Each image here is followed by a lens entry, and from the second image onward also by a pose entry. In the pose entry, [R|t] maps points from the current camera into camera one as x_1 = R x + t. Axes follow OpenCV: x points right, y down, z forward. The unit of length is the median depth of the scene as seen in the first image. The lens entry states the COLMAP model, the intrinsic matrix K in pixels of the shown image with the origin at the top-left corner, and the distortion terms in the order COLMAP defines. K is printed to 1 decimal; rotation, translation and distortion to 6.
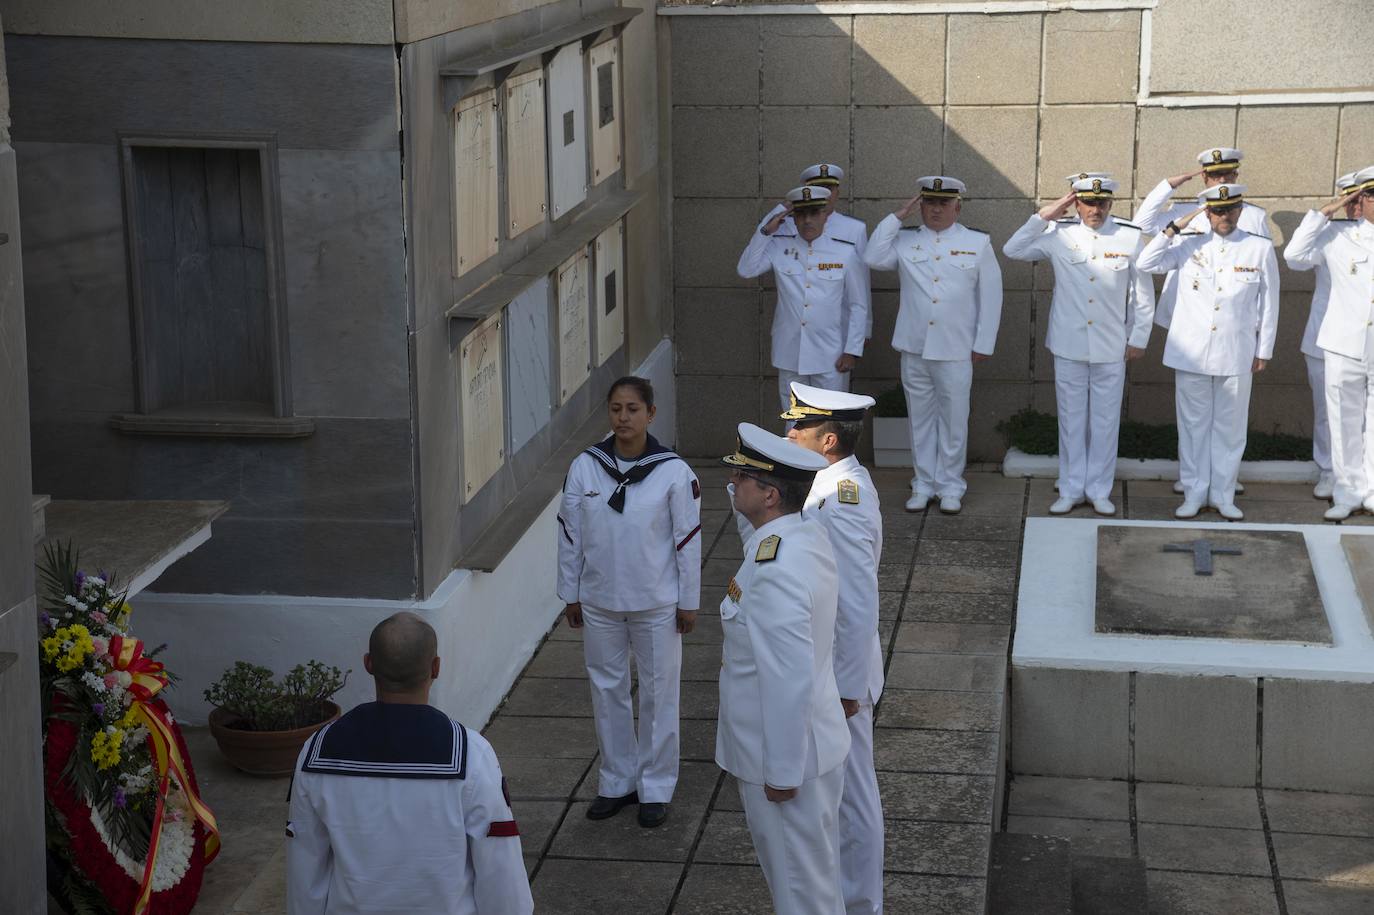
lens RADIAL K [[2656.7, 0, 687.0], [0, 2656.7, 457.5], [0, 0, 1]] dist [0.493694, 0.213665]
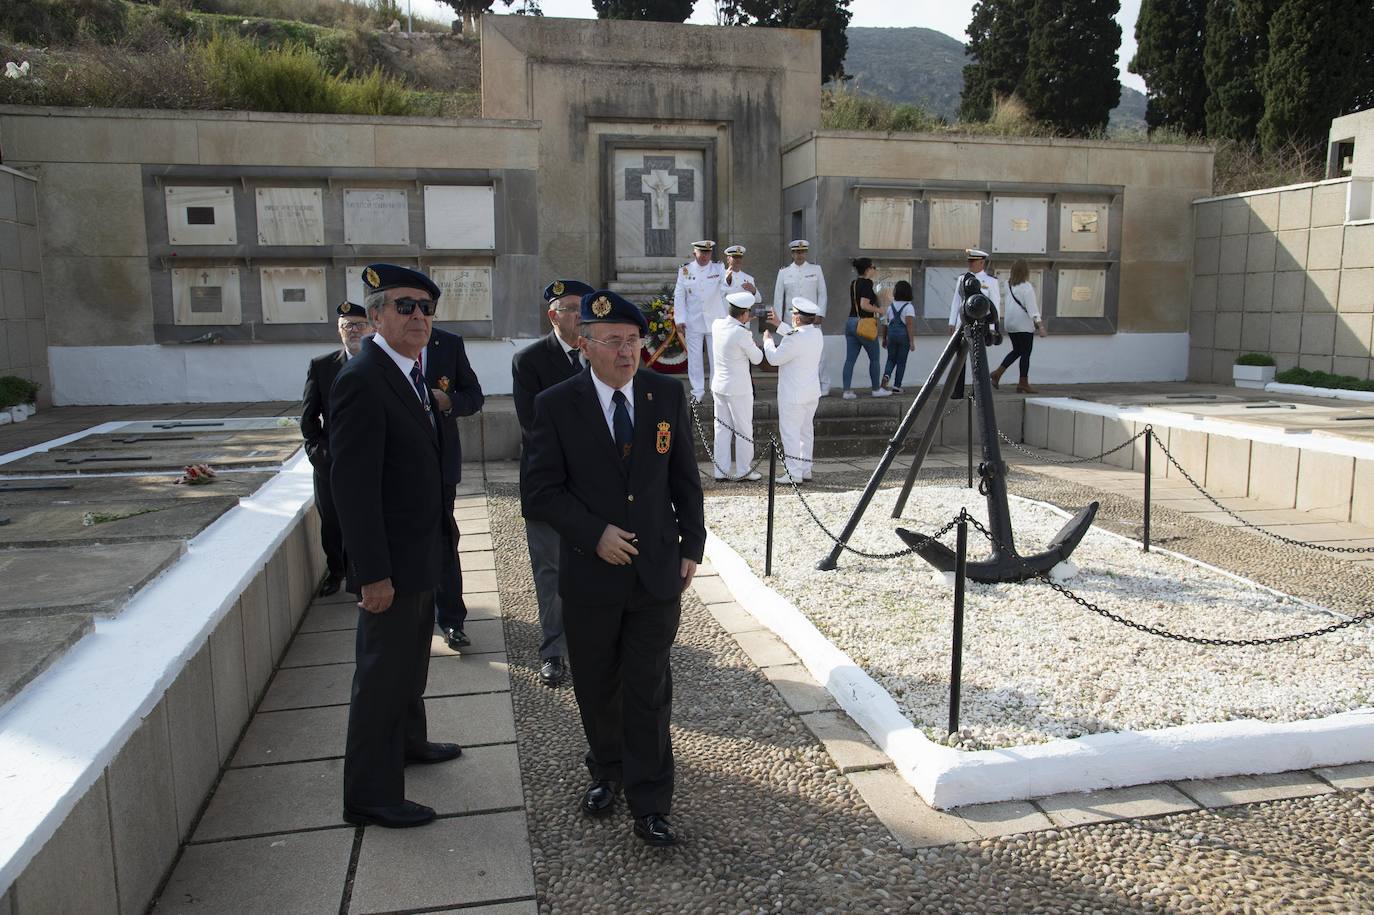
lens RADIAL K [[936.6, 0, 683.4], [0, 936.6, 451.5], [0, 0, 1]] dist [-0.085271, 0.044547]
pose [[0.343821, 0.153840, -0.926348, 0.878022], [-0.201180, 0.975651, 0.087359, 0.115635], [0.917232, 0.156327, 0.366399, 0.361291]]
